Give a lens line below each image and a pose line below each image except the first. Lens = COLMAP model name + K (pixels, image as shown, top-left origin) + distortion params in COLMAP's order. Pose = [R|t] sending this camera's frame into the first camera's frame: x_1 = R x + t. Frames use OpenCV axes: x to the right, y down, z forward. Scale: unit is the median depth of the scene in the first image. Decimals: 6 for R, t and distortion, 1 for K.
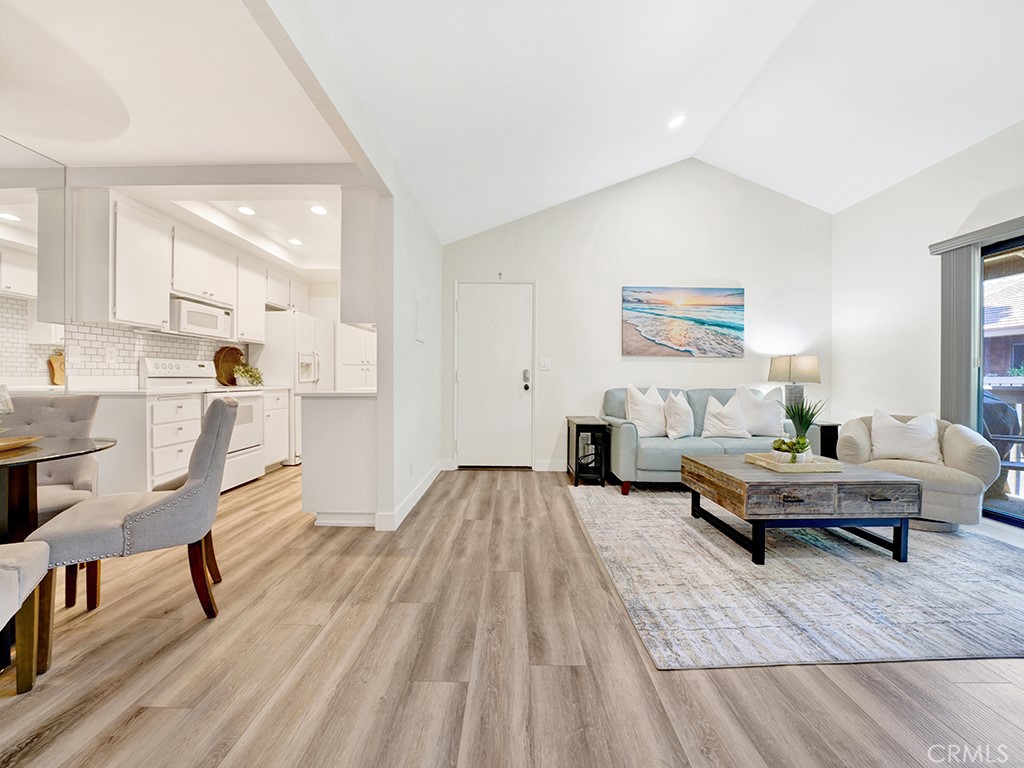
lens RADIAL K [[353.9, 0, 511.5], [0, 353.9, 381.2], [0, 0, 1]] dist [-0.023672, 0.001405]
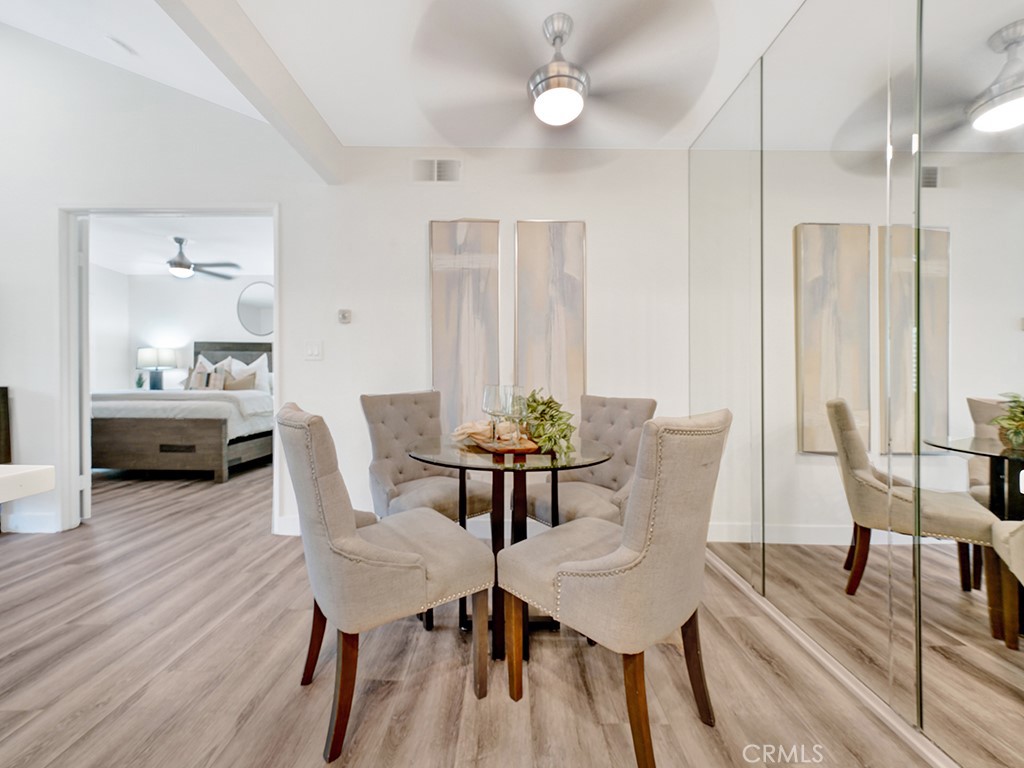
lens RADIAL K [[407.2, 0, 517.9], [0, 407.2, 384.2], [0, 0, 1]] dist [-0.008362, 0.002570]
pose [[-0.999809, -0.018070, -0.007420, -0.701381], [-0.018207, 0.999657, 0.018802, -0.010619], [0.007078, 0.018934, -0.999796, 1.006023]]
